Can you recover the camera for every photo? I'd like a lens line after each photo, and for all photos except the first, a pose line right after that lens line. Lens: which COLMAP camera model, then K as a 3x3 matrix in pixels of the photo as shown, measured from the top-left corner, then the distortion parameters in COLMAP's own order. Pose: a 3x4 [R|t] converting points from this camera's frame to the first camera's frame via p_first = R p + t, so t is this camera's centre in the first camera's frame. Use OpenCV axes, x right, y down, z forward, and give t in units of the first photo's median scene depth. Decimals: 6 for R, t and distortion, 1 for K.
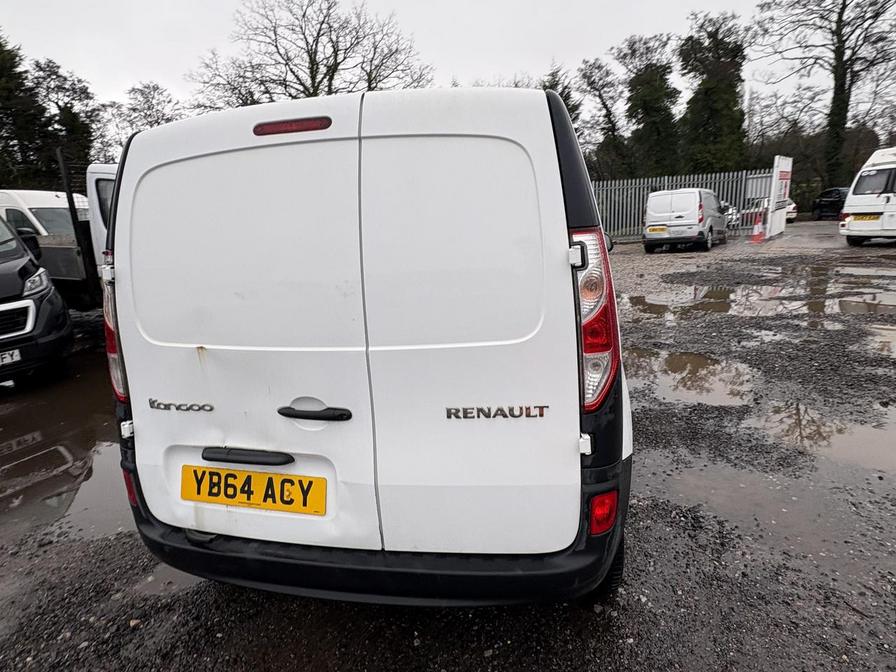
lens RADIAL K [[519.3, 0, 446.2], [0, 519.3, 335.3], [0, 0, 1]] dist [0.002886, 0.001165]
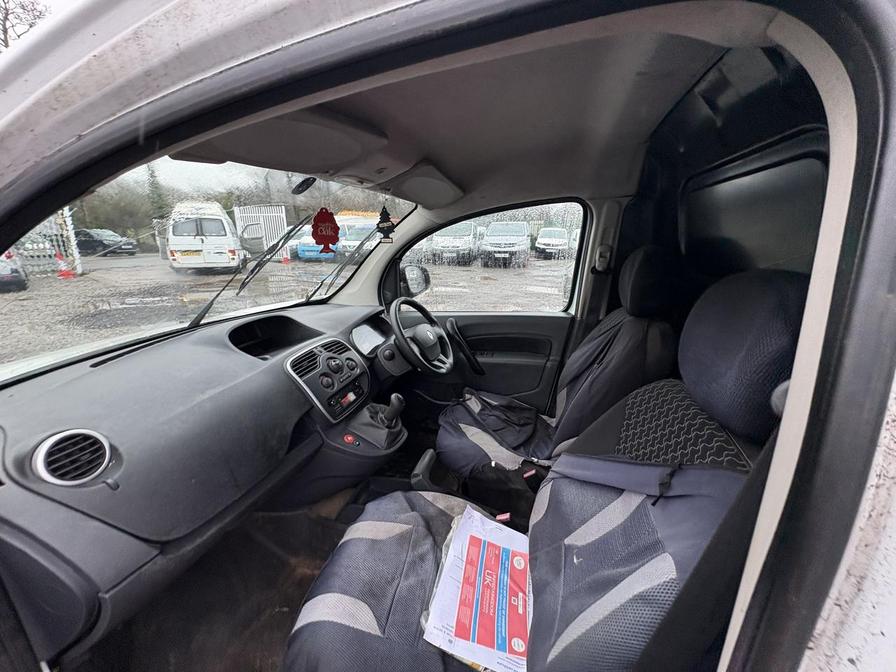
lens RADIAL K [[356.3, 0, 446.8], [0, 356.3, 336.3], [0, 0, 1]] dist [0.002672, -0.000600]
pose [[0.078493, -0.221290, 0.972044, -0.028375], [0.219433, 0.954974, 0.199685, -0.024921], [-0.972465, 0.197624, 0.123517, 0.116250]]
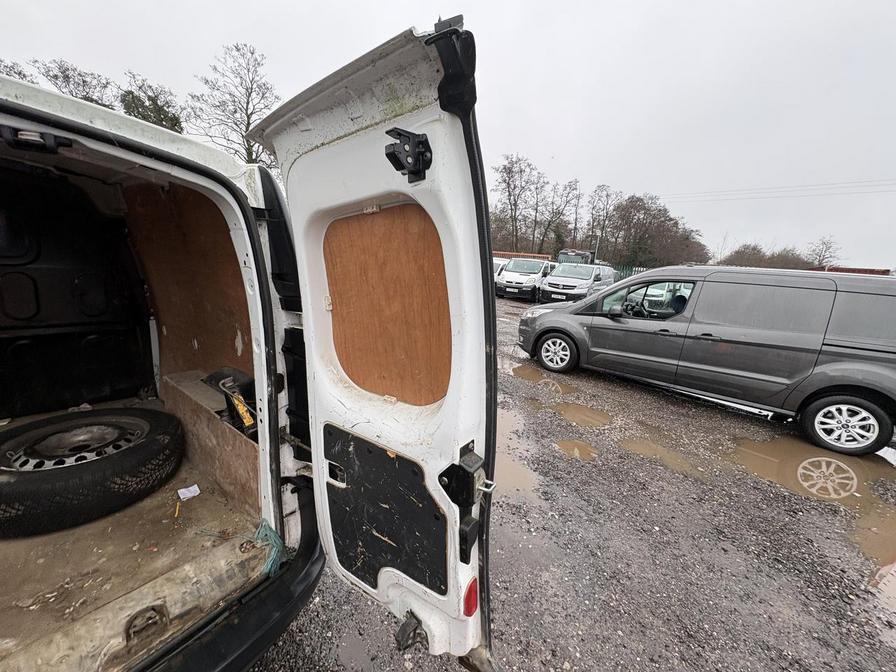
lens RADIAL K [[356.3, 0, 449.4], [0, 356.3, 335.6], [0, 0, 1]] dist [0.002672, -0.000600]
pose [[0.420761, -0.090234, 0.902673, -0.015476], [0.081274, 0.994789, 0.061558, -0.006467], [-0.903523, 0.047462, 0.425902, 0.016177]]
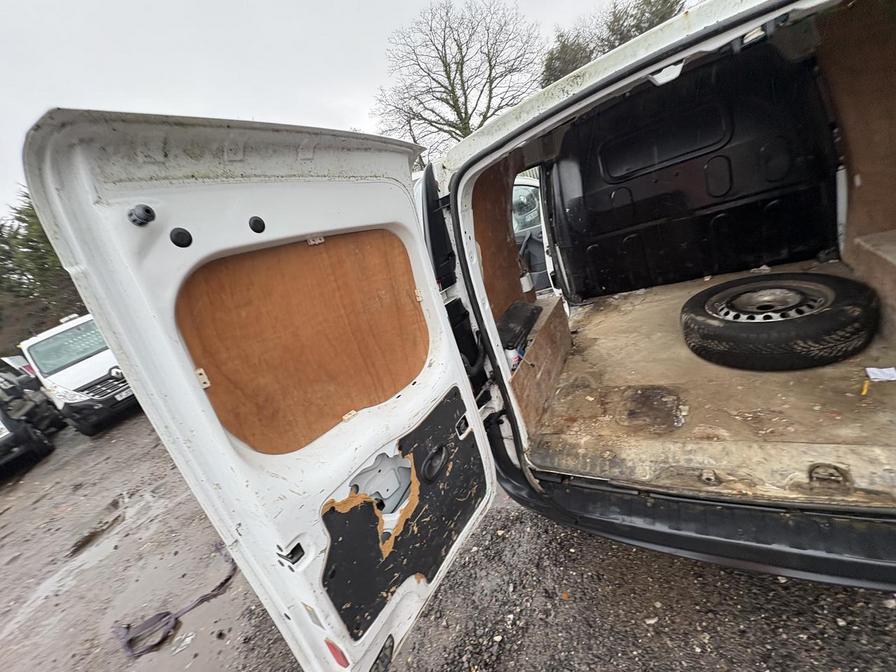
lens RADIAL K [[356.3, 0, 447.4], [0, 356.3, 335.4], [0, 0, 1]] dist [0.002672, -0.000600]
pose [[0.908390, -0.165452, -0.383997, -0.018463], [0.241160, 0.957551, 0.157915, -0.008835], [0.341569, -0.236053, 0.909730, 0.014237]]
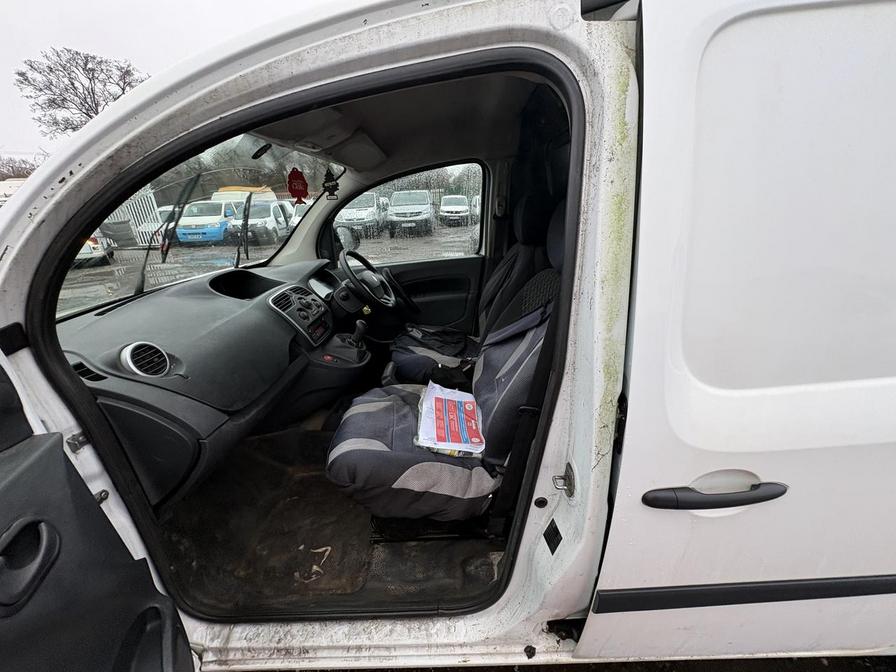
lens RADIAL K [[356.3, 0, 448.9], [0, 356.3, 335.6], [0, 0, 1]] dist [0.002672, -0.000600]
pose [[-0.183115, -0.282463, 0.941639, -0.041792], [0.275019, 0.904873, 0.324916, -0.023070], [-0.943840, 0.318465, -0.088013, 0.121080]]
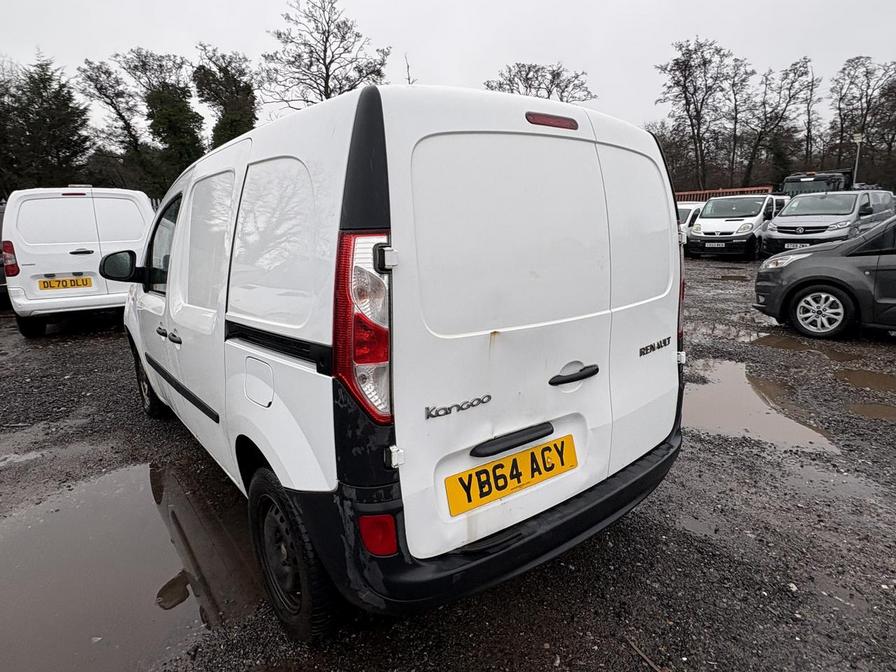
lens RADIAL K [[519.3, 0, 449.0], [0, 519.3, 336.1], [0, 0, 1]] dist [0.002886, 0.001165]
pose [[0.644836, -0.124102, 0.754178, -0.062354], [0.158148, 0.987041, 0.027200, -0.000447], [-0.747780, 0.101733, 0.656106, 0.022125]]
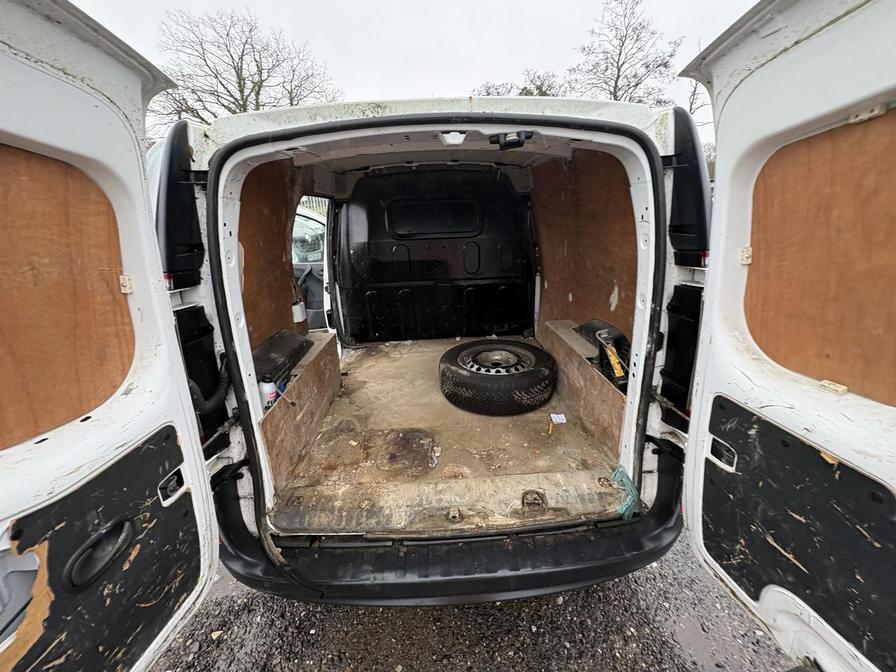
lens RADIAL K [[356.3, 0, 447.4], [0, 356.3, 336.6], [0, 0, 1]] dist [0.002672, -0.000600]
pose [[0.970367, -0.060936, 0.233825, -0.019133], [0.034392, 0.992658, 0.115966, -0.006158], [-0.239175, -0.104488, 0.965338, 0.018489]]
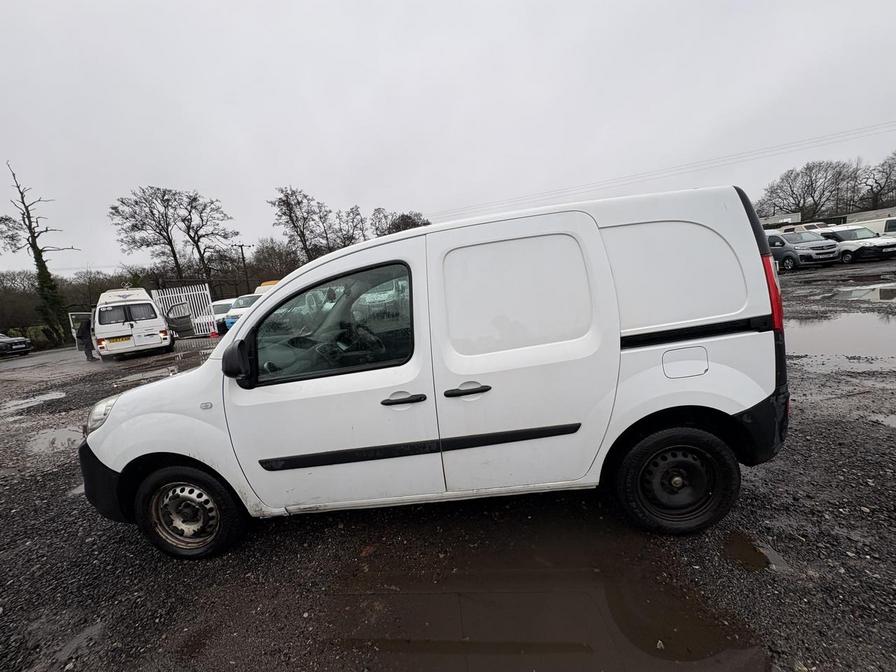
lens RADIAL K [[356.3, 0, 448.0], [0, 356.3, 333.1], [0, 0, 1]] dist [0.002672, -0.000600]
pose [[-0.127242, -0.071760, 0.989272, -0.085461], [0.341959, 0.933057, 0.111666, -0.021221], [-0.931060, 0.352499, -0.094185, 0.113406]]
